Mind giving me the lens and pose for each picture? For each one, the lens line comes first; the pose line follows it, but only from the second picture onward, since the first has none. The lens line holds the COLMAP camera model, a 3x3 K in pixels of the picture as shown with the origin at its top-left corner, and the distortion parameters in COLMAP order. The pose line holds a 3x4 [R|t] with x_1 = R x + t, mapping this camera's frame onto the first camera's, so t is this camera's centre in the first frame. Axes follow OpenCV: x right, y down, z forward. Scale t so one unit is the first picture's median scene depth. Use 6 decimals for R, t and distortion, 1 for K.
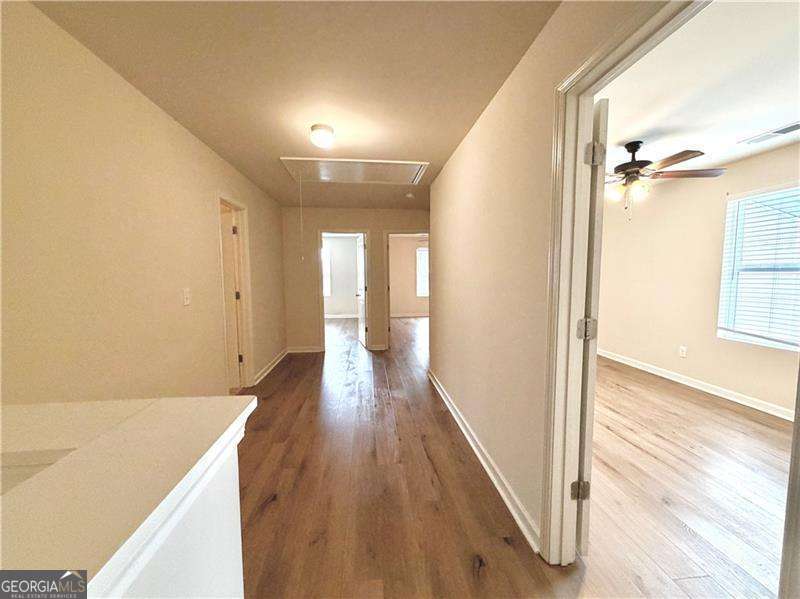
lens RADIAL K [[319.4, 0, 398.8], [0, 319.4, 298.7], [0, 0, 1]] dist [0.000160, -0.000028]
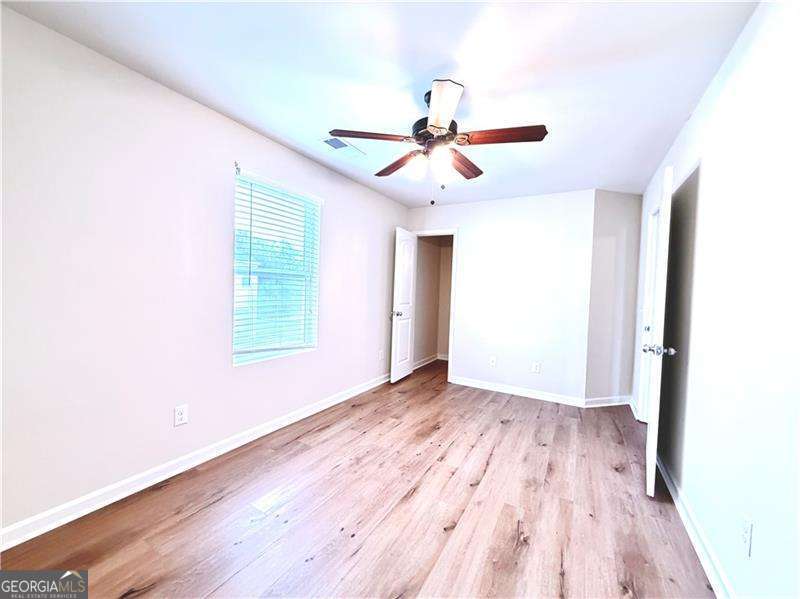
lens RADIAL K [[319.4, 0, 395.5], [0, 319.4, 296.3], [0, 0, 1]] dist [0.000160, -0.000028]
pose [[-0.811513, -0.035375, 0.583262, 0.356230], [0.015417, 0.996522, 0.081890, -0.101913], [-0.584130, 0.075447, -0.808146, 1.583357]]
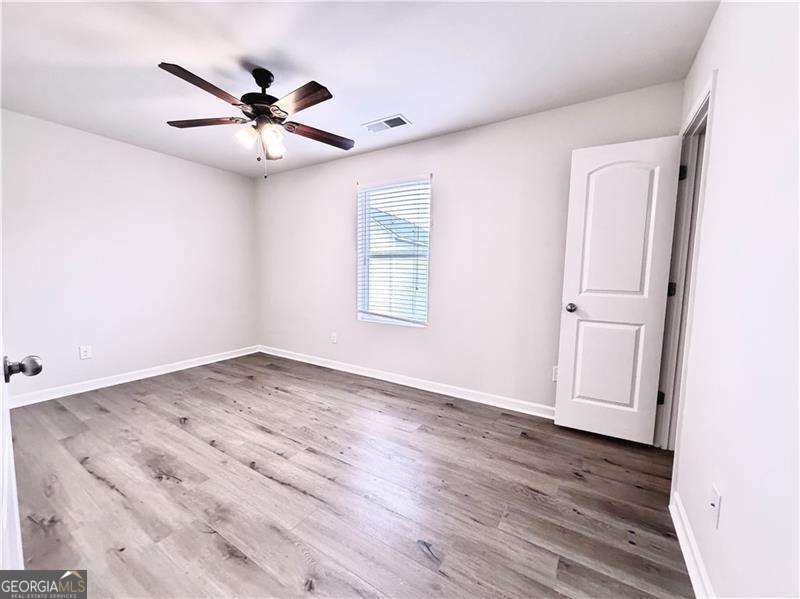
lens RADIAL K [[319.4, 0, 401.6], [0, 319.4, 297.5], [0, 0, 1]] dist [0.000160, -0.000028]
pose [[0.605921, -0.050223, 0.793938, 0.292263], [0.045466, 0.998560, 0.028469, 0.025626], [-0.794224, 0.018848, 0.607332, 0.281738]]
